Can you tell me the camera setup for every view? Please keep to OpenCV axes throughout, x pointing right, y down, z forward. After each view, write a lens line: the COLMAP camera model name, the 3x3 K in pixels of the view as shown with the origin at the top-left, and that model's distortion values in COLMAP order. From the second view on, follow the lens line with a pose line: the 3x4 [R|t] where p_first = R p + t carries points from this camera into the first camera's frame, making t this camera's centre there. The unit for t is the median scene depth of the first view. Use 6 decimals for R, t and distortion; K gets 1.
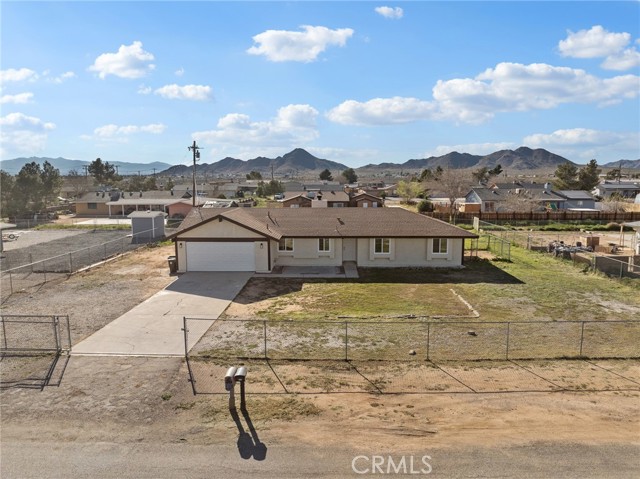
lens RADIAL K [[451.3, 0, 324.4], [0, 451.3, 249.1], [0, 0, 1]] dist [-0.041459, 0.005194]
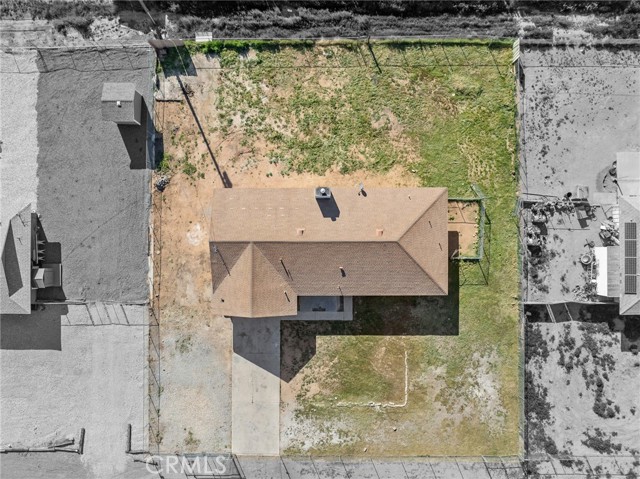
lens RADIAL K [[451.3, 0, 324.4], [0, 451.3, 249.1], [0, 0, 1]] dist [-0.041459, 0.005194]
pose [[0.999749, -0.015258, -0.016418, 0.015194], [0.018772, 0.169784, 0.985303, -1.933606], [-0.012247, -0.985363, 0.170027, 1.307830]]
